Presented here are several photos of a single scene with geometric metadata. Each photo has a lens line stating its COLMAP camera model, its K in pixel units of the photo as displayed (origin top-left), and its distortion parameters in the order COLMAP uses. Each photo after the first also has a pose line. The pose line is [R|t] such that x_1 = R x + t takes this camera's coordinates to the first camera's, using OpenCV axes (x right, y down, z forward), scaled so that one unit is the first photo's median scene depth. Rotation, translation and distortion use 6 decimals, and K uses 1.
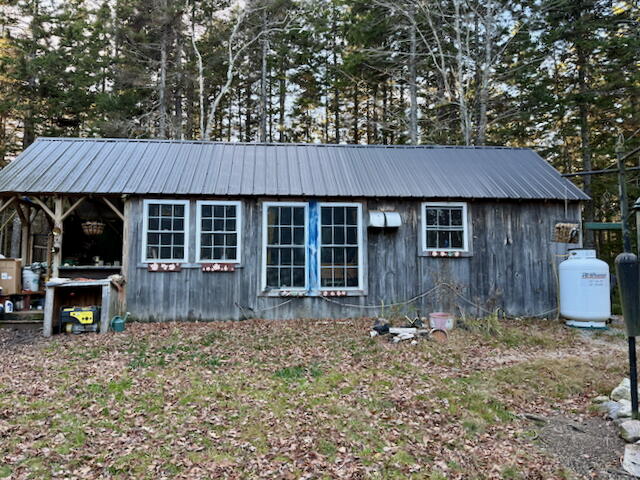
lens RADIAL K [[450.5, 0, 319.6], [0, 450.5, 235.3], [0, 0, 1]] dist [0.026331, -0.001647]
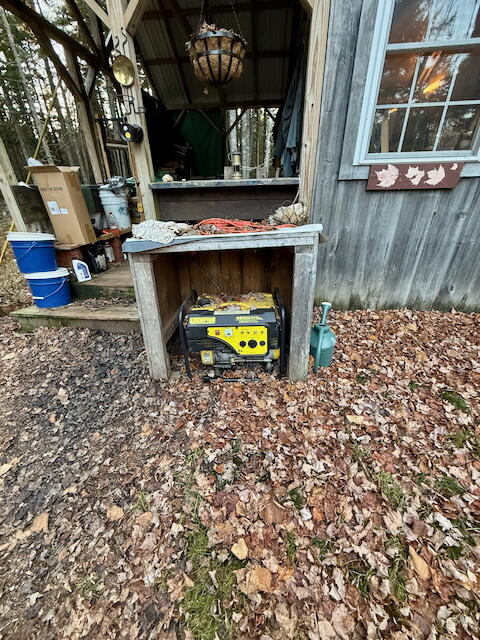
lens RADIAL K [[257.5, 0, 240.5], [0, 257.5, 303.3], [0, 0, 1]] dist [-0.001041, -0.000125]
pose [[0.974310, 0.071409, -0.213589, -0.428450], [0.043257, 0.871403, 0.488657, 0.052304], [0.221017, -0.485343, 0.845928, 0.751965]]
